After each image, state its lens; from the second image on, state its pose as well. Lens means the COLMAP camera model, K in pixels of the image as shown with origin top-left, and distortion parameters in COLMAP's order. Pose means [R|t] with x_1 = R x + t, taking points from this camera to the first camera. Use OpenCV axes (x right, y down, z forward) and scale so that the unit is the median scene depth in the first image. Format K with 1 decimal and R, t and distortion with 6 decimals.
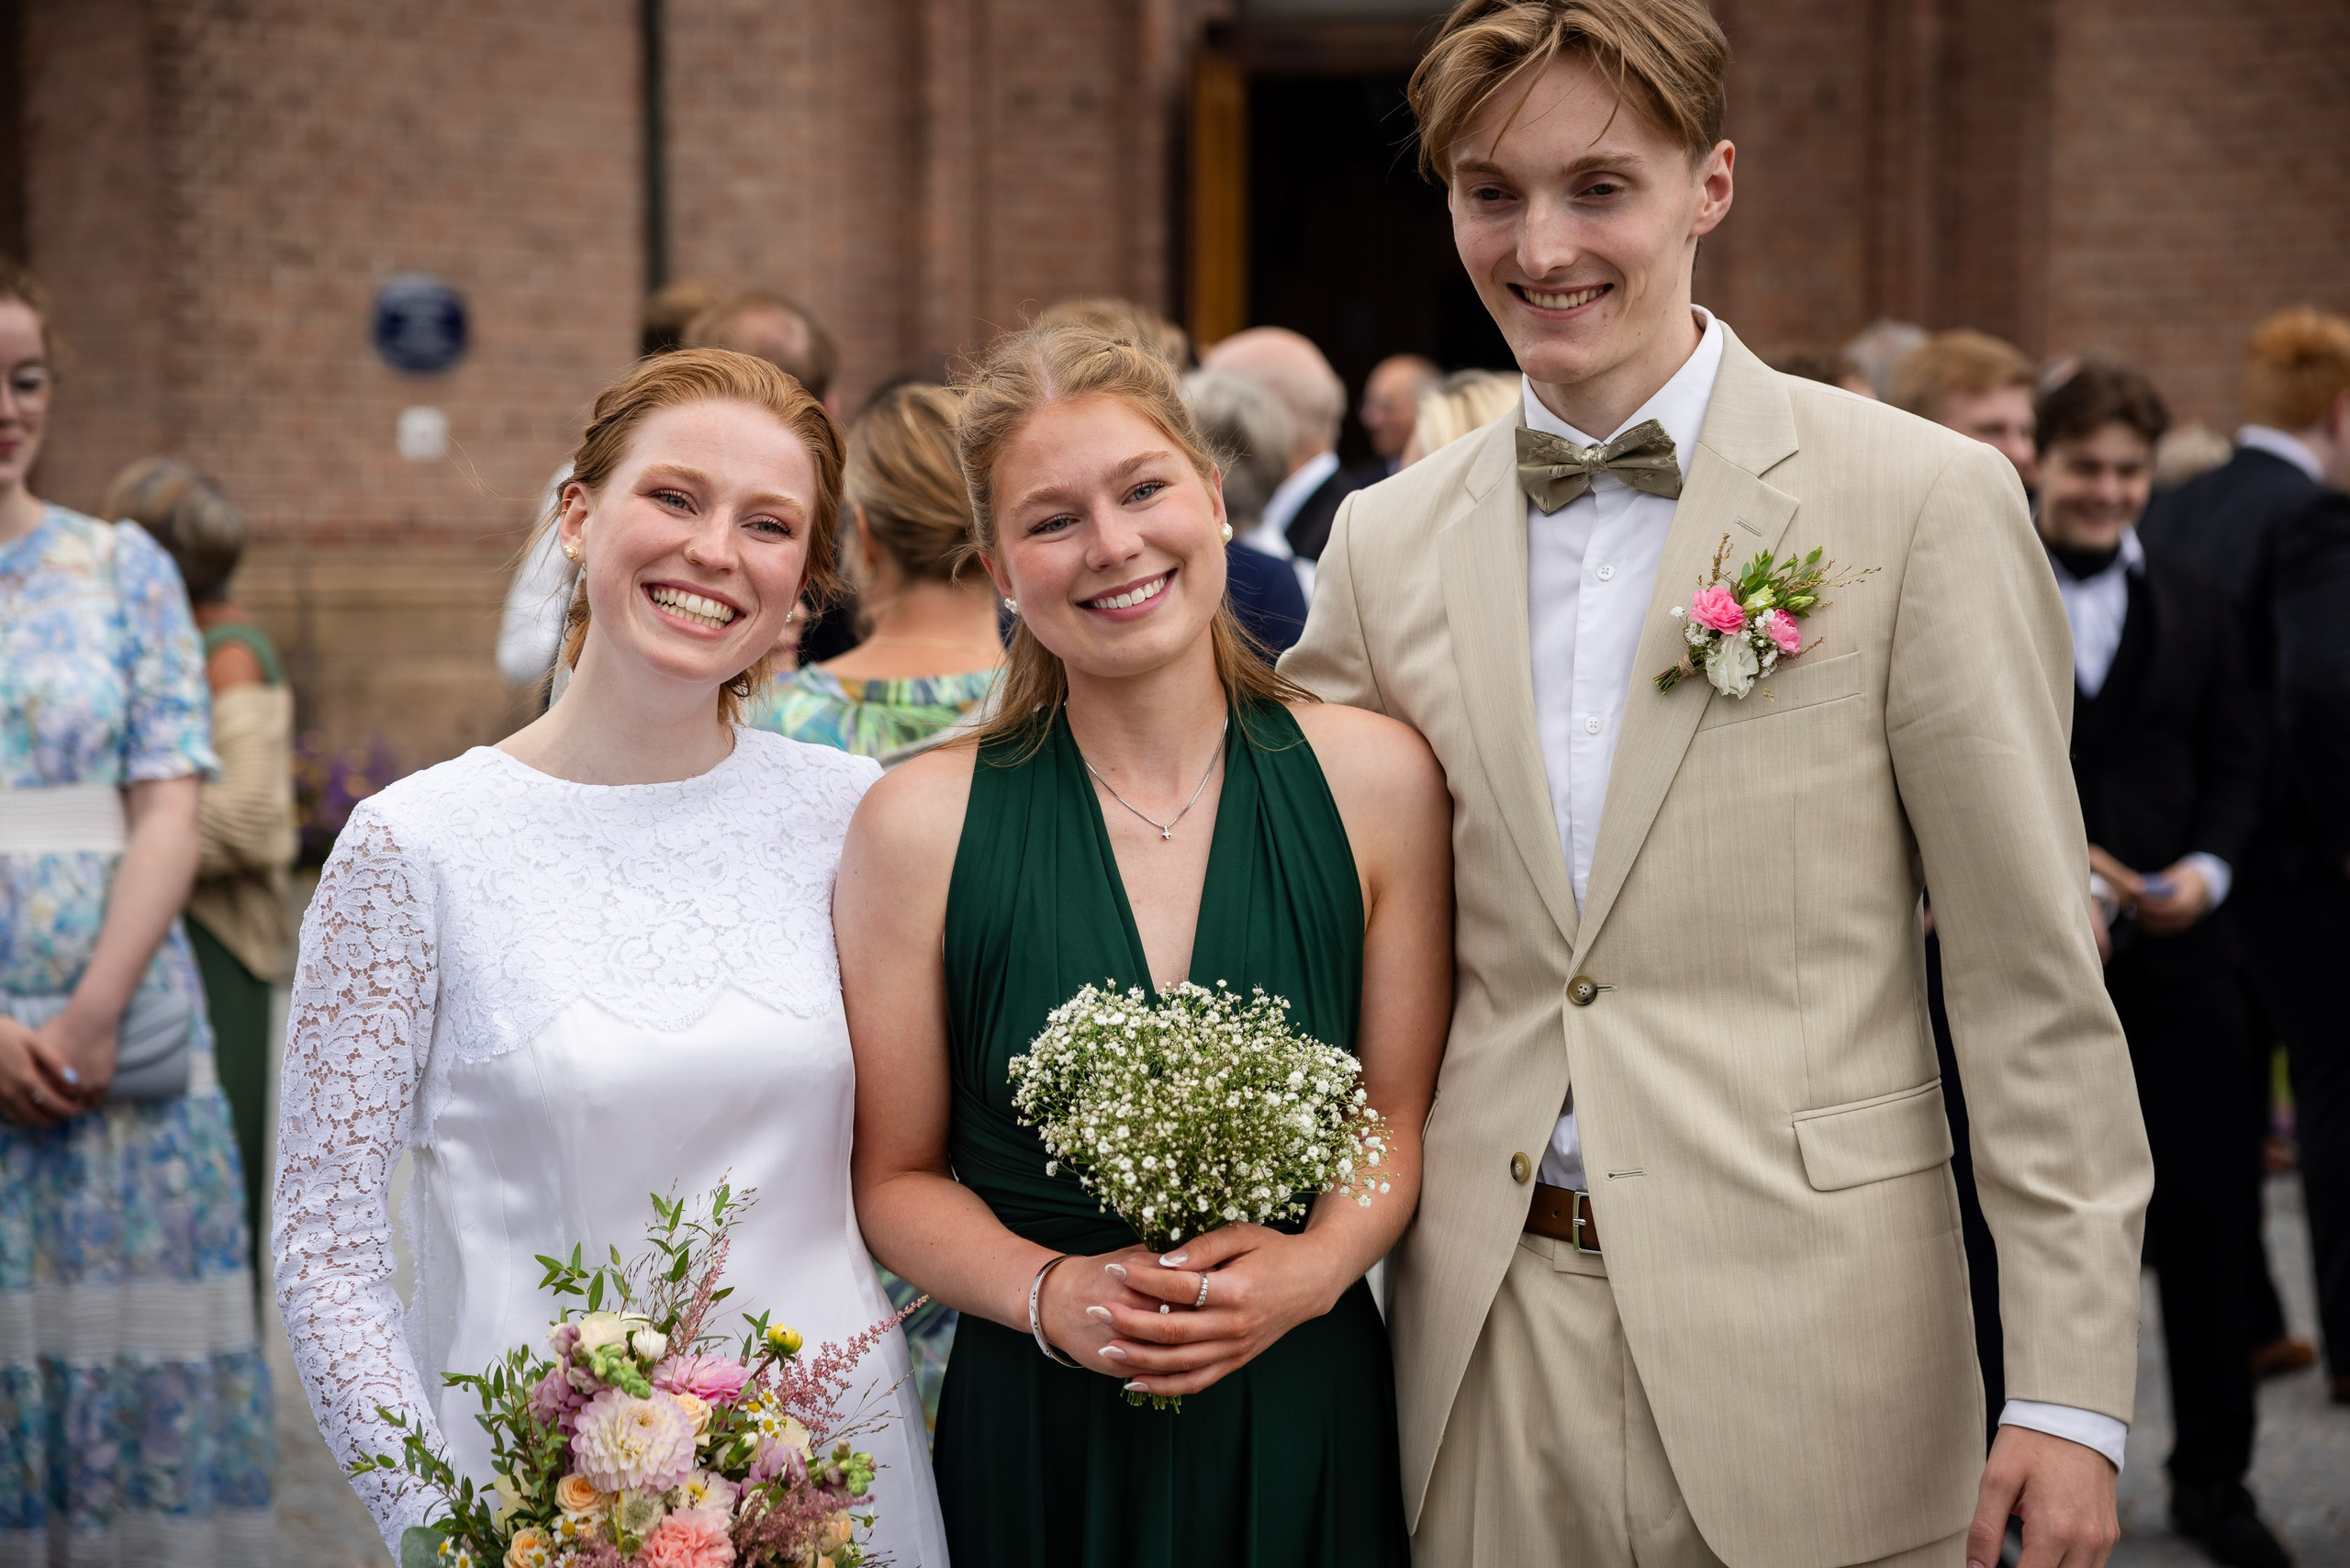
lens RADIAL K [[4029.7, 0, 1185.4], [0, 4029.7, 771.6], [0, 0, 1]] dist [0.211635, 0.000000]
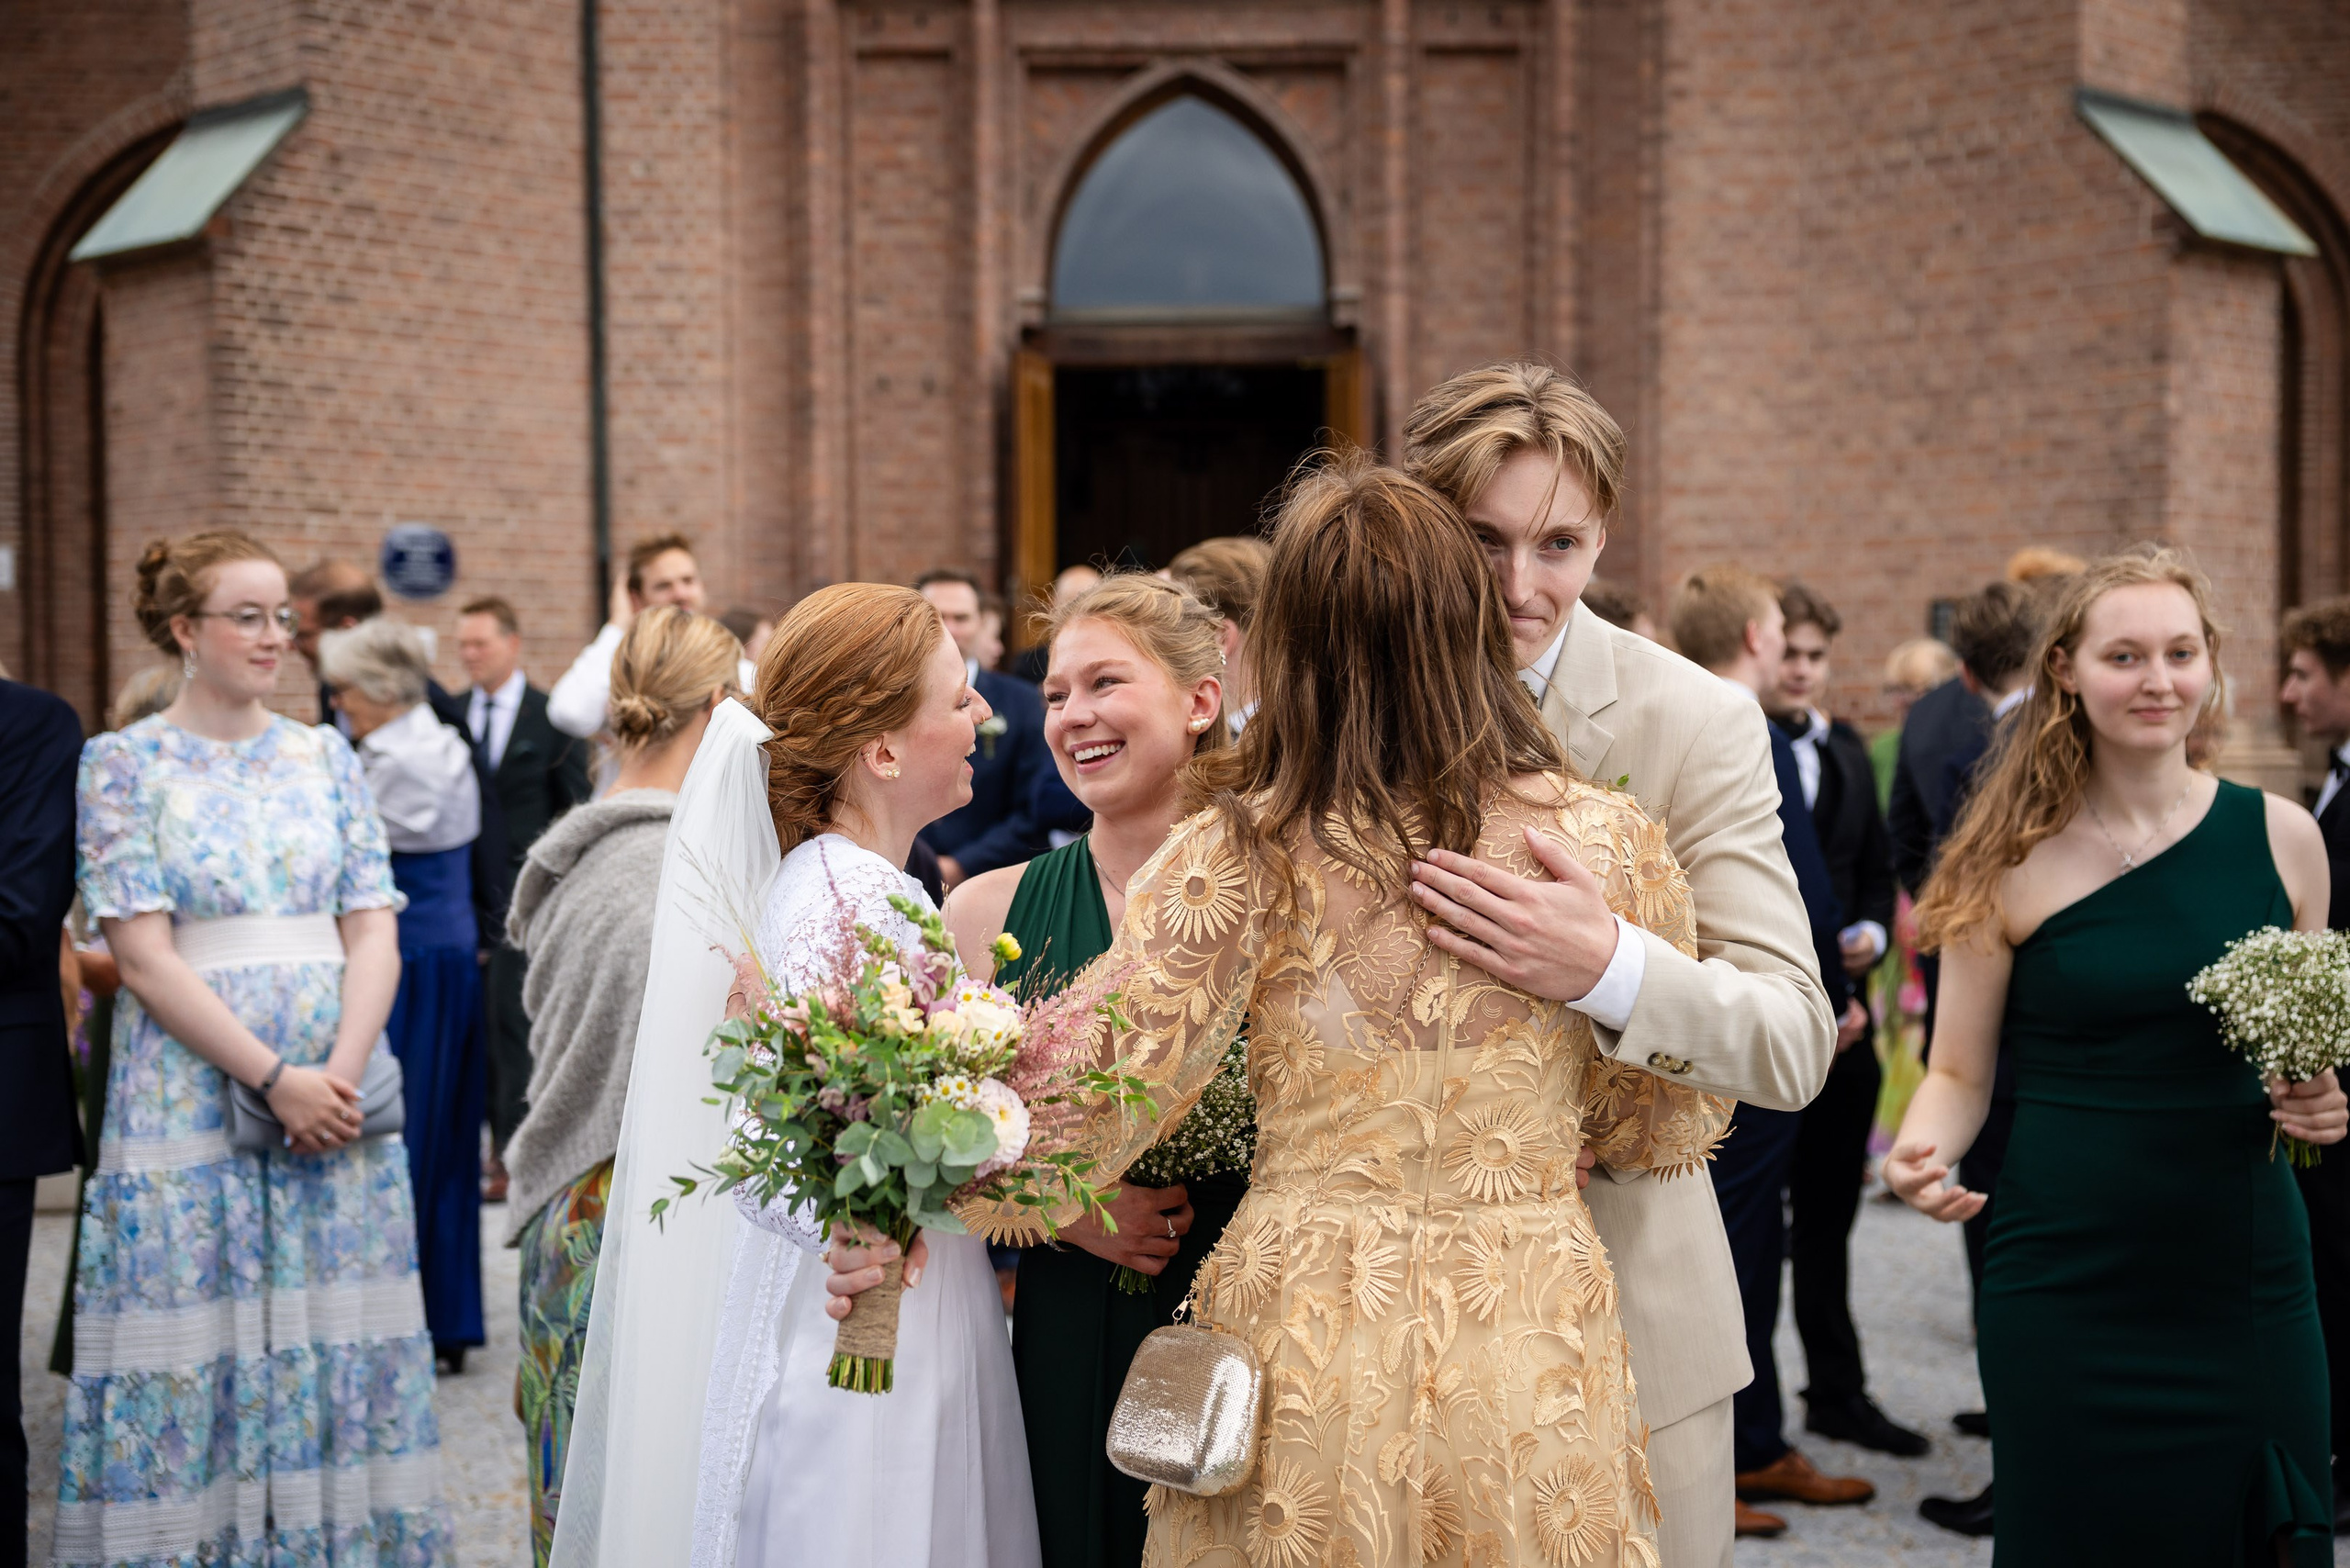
lens RADIAL K [[3175.0, 0, 1181.4], [0, 3175.0, 771.7], [0, 0, 1]] dist [0.121317, 0.000000]
pose [[0.997937, -0.008837, 0.063588, -0.086752], [0.011348, 0.999165, -0.039238, -0.001802], [-0.063188, 0.039878, 0.997205, -0.174781]]
